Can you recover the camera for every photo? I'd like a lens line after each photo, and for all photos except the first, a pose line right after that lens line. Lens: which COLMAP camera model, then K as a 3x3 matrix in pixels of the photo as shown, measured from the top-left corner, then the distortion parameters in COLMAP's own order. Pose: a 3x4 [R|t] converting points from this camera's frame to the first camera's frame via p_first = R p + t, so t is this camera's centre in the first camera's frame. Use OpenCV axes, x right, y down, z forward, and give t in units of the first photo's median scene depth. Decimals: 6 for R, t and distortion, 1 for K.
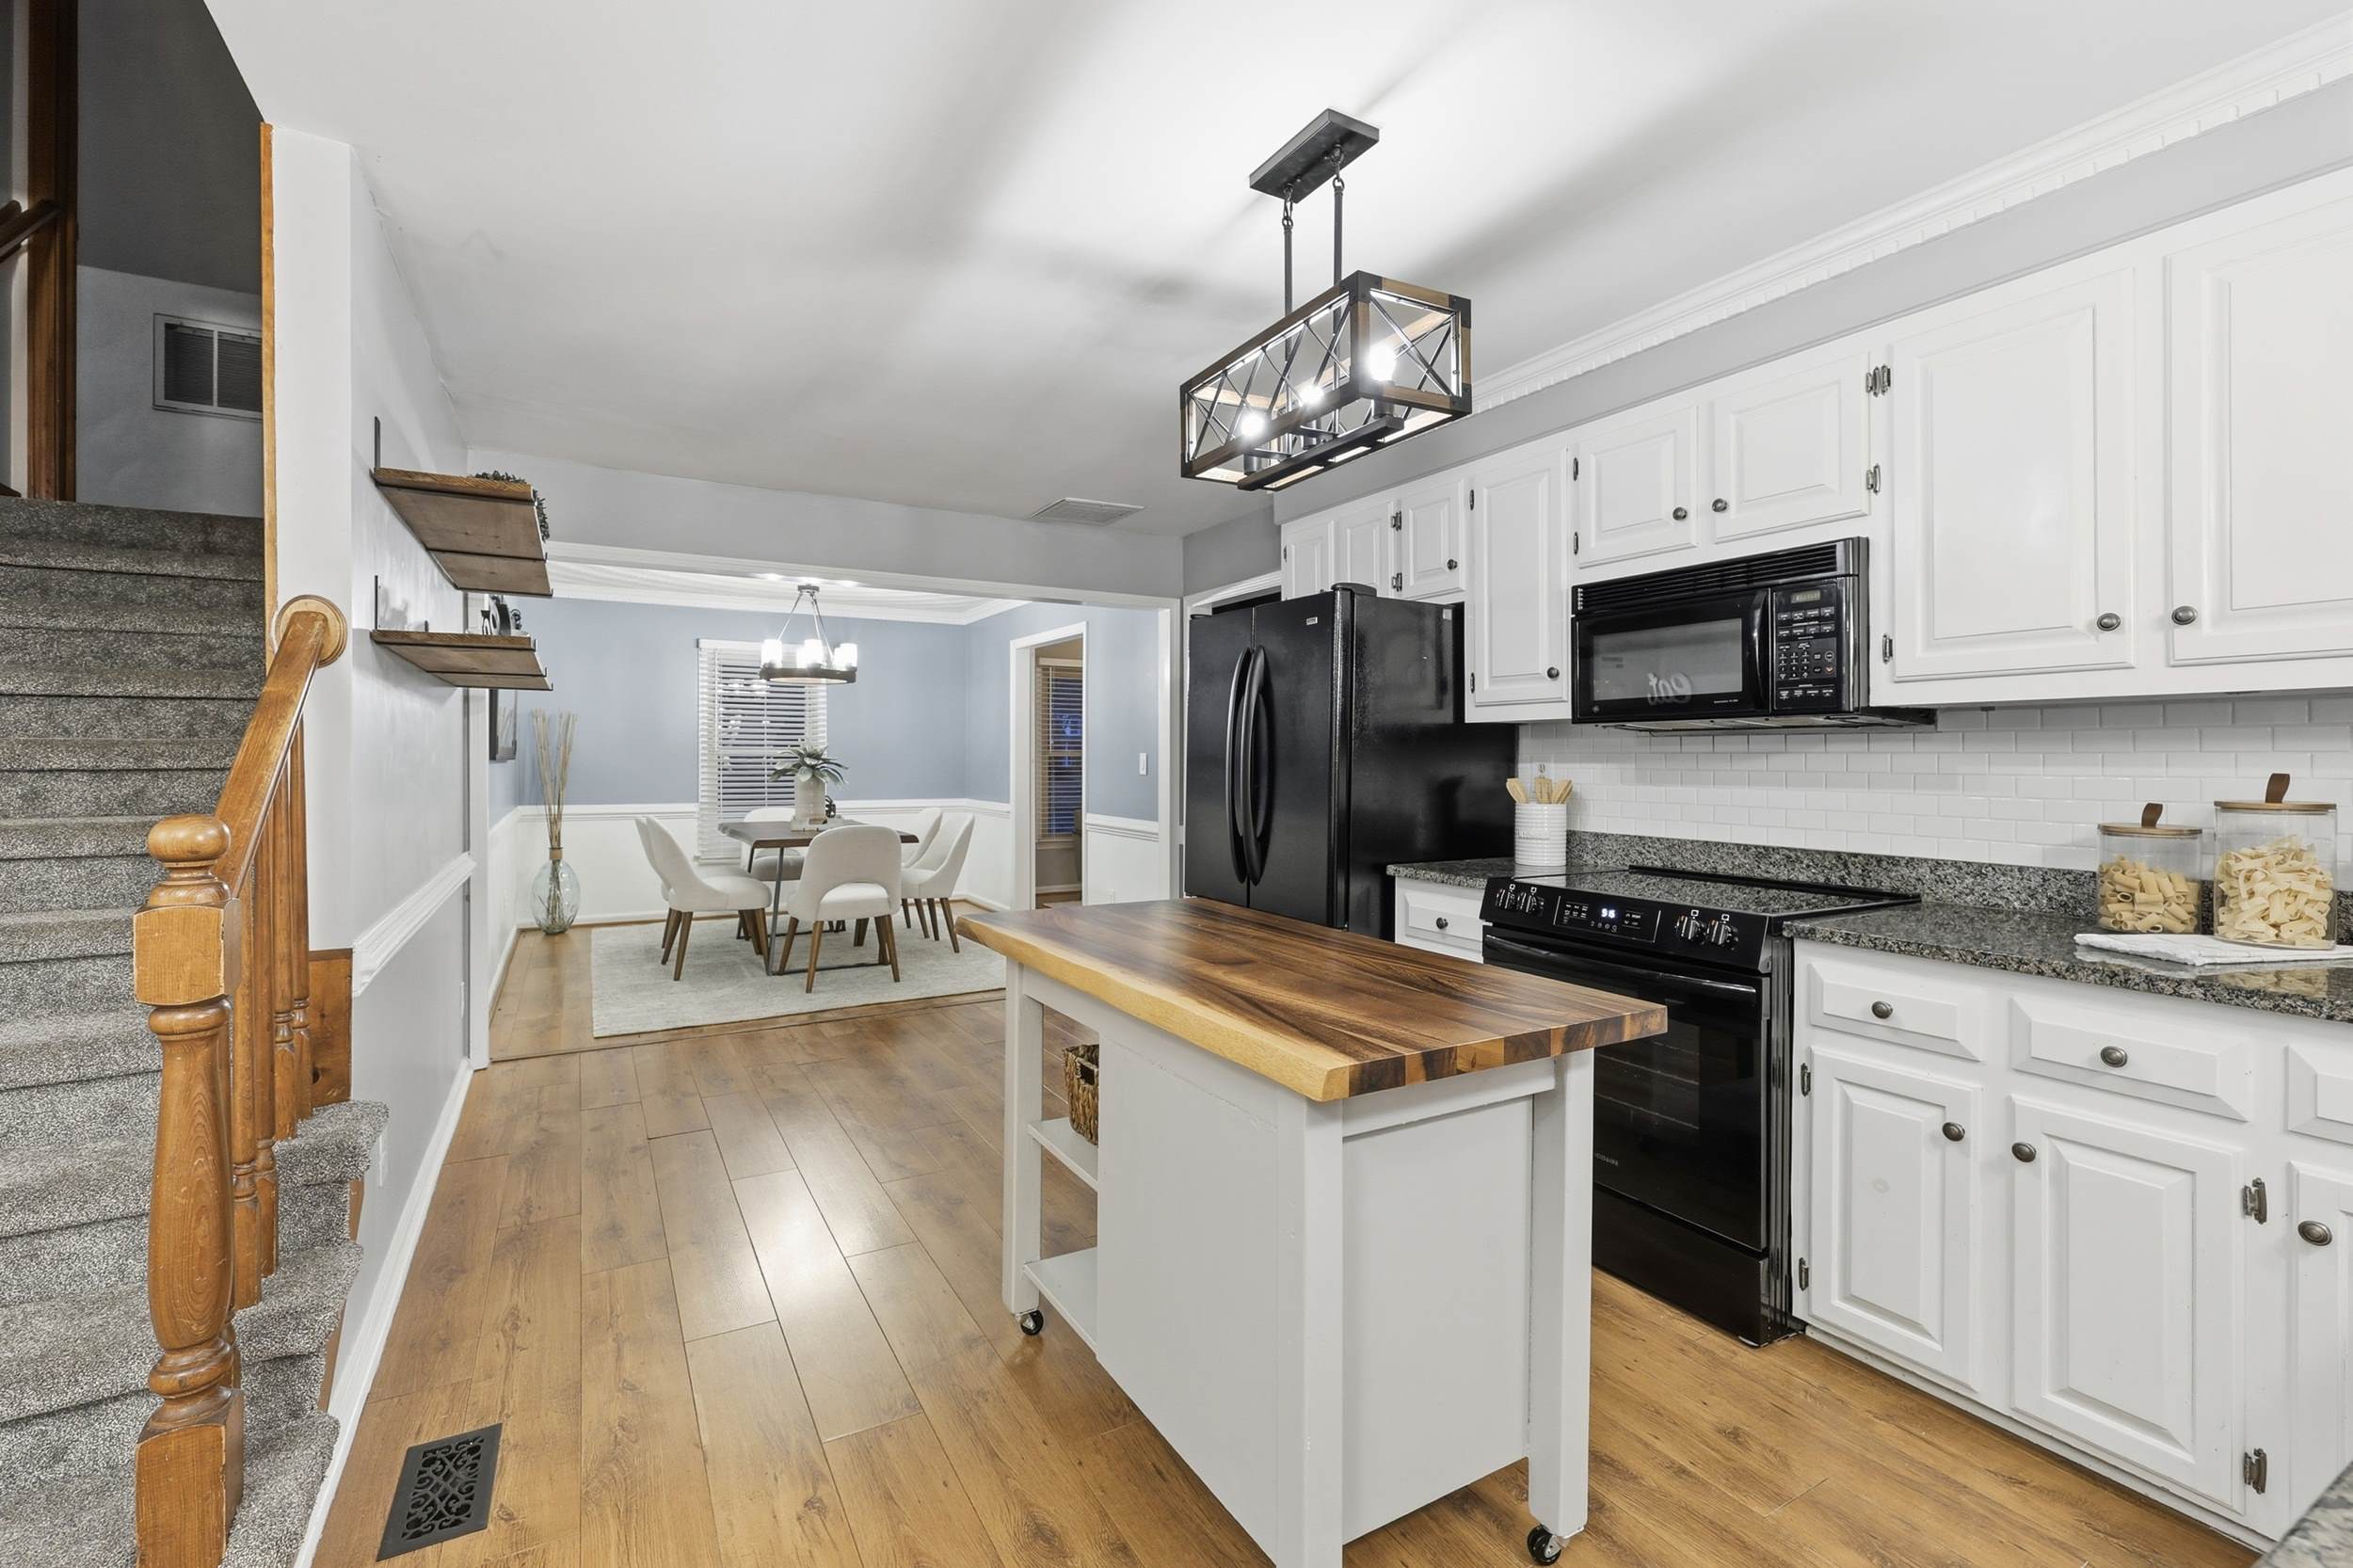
lens RADIAL K [[1032.8, 0, 1177.0], [0, 1032.8, 753.5], [0, 0, 1]] dist [0.003373, 0.000266]
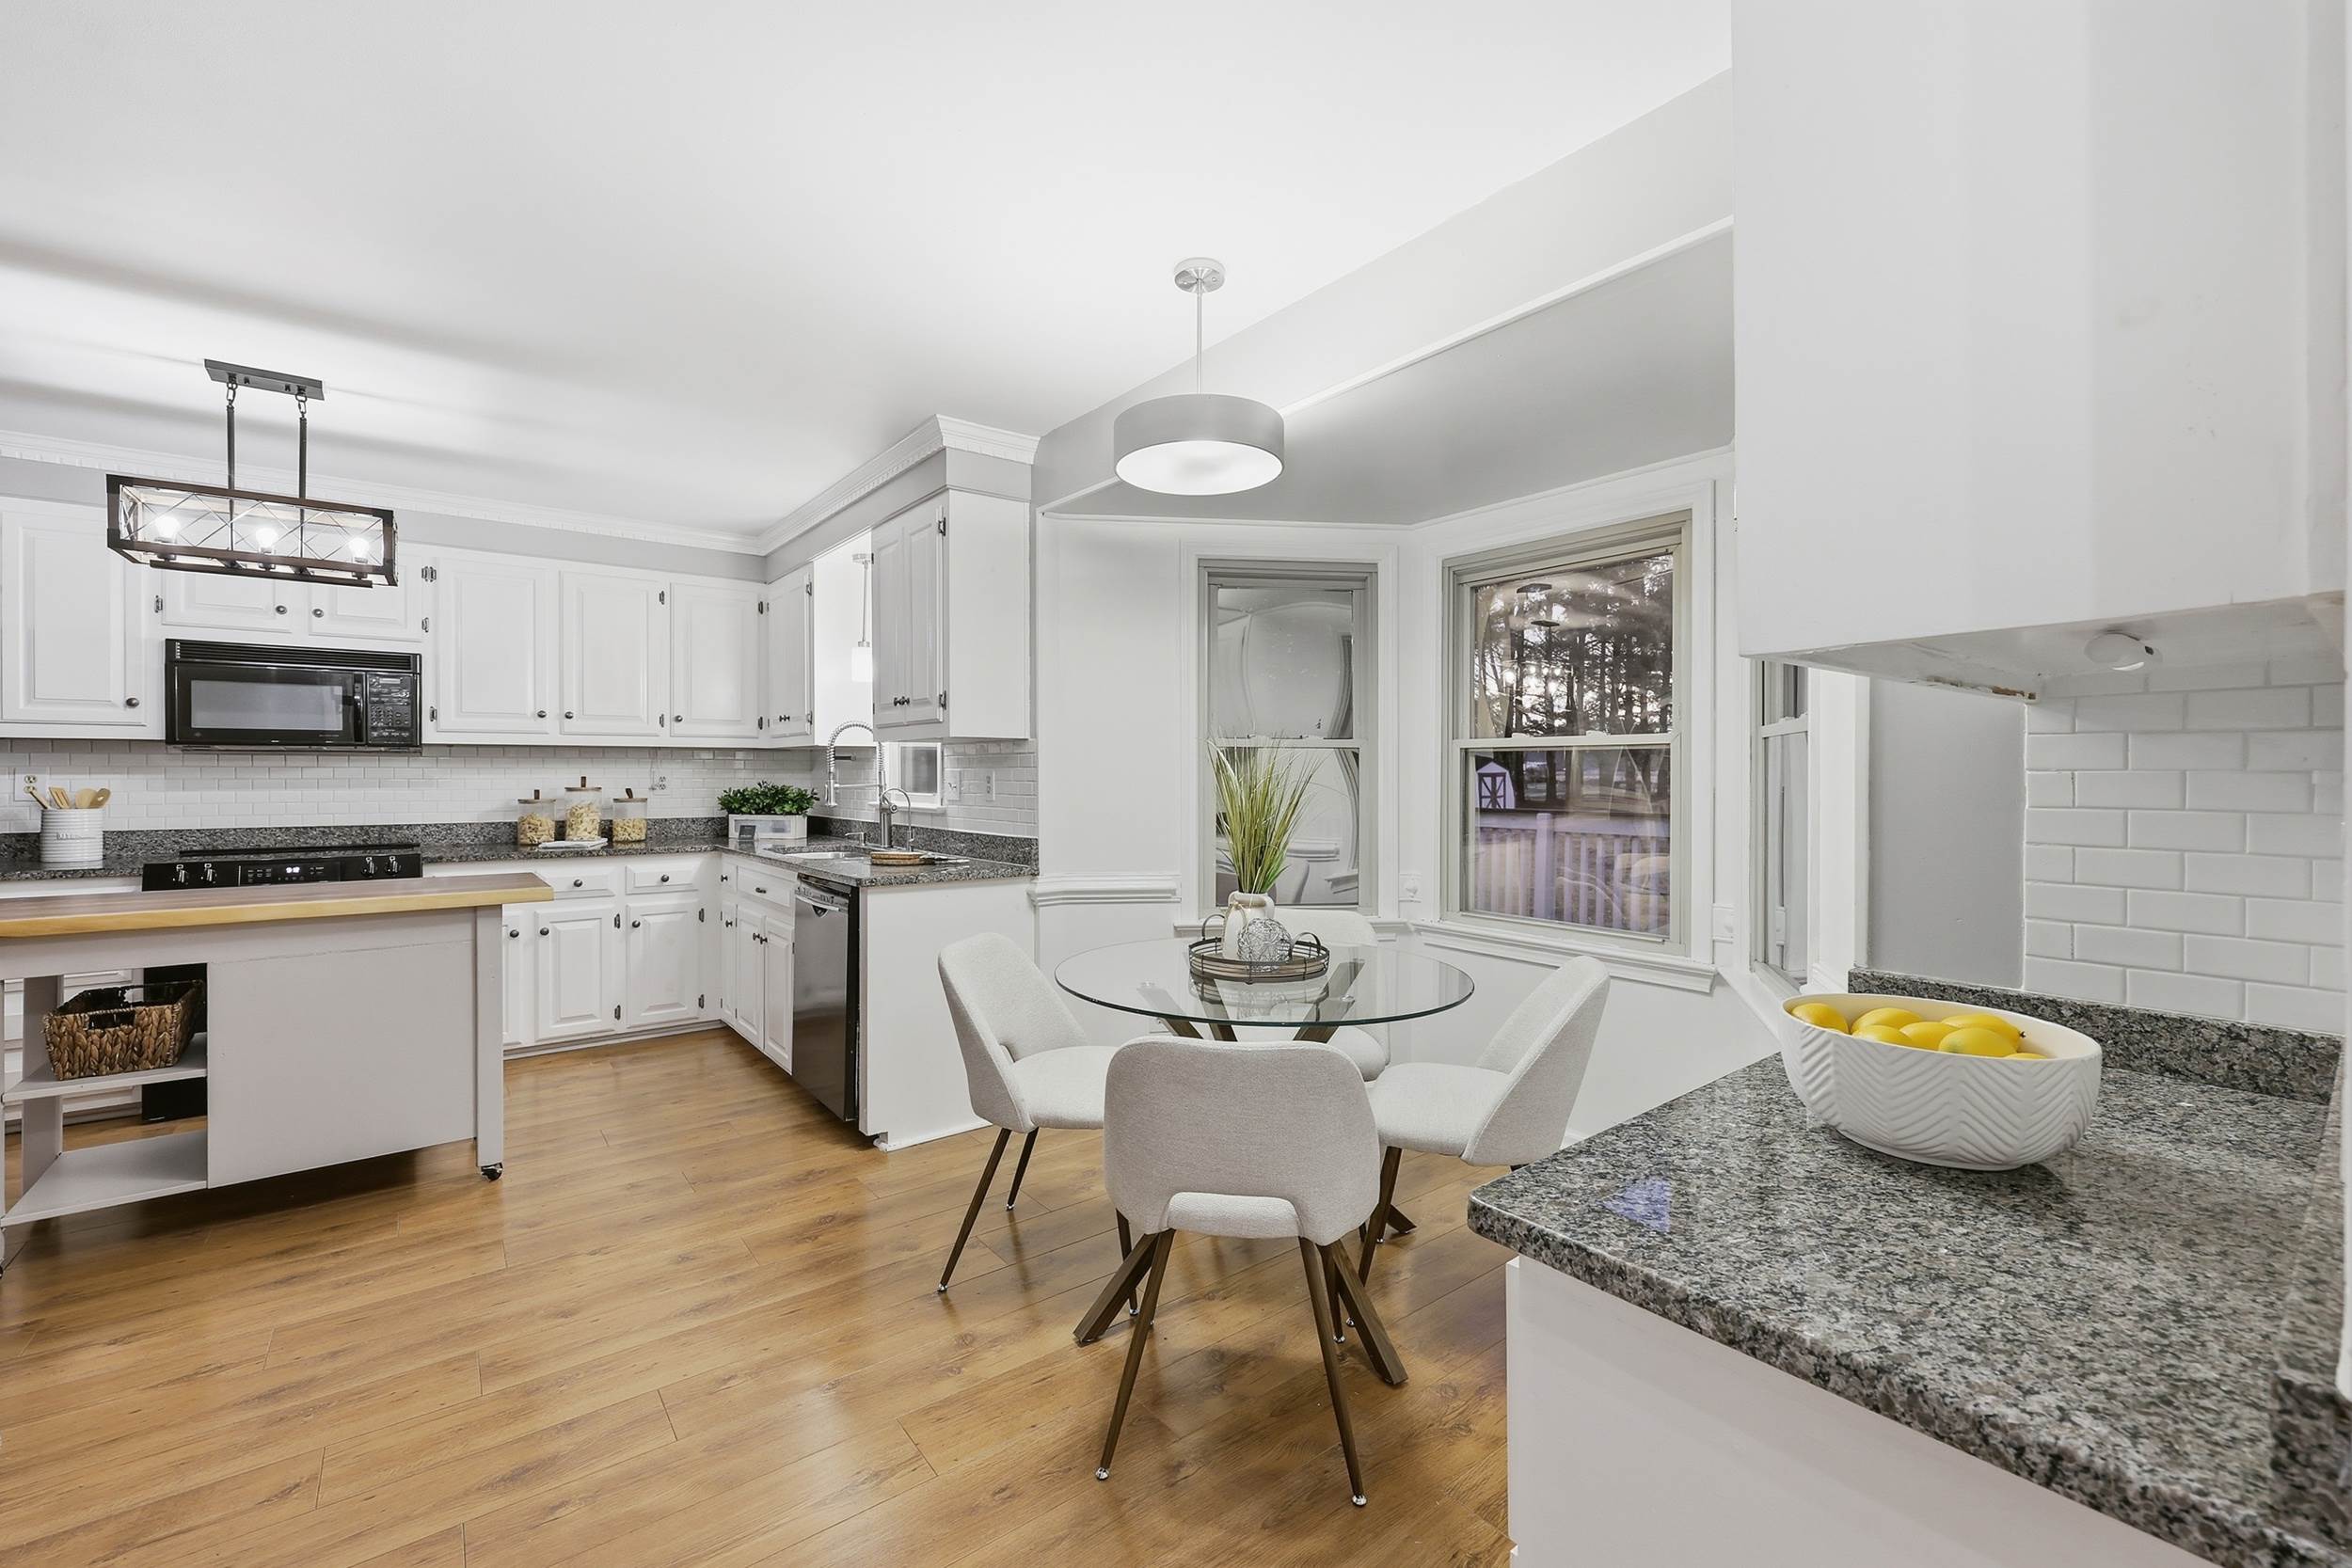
lens RADIAL K [[947.6, 0, 1166.9], [0, 947.6, 772.7], [0, 0, 1]] dist [-0.003694, -0.000354]
pose [[-0.133309, -0.002296, 0.991072, -1.170360], [-0.004239, 0.999989, 0.001746, -0.000511], [-0.991065, -0.003968, -0.133318, -0.116151]]
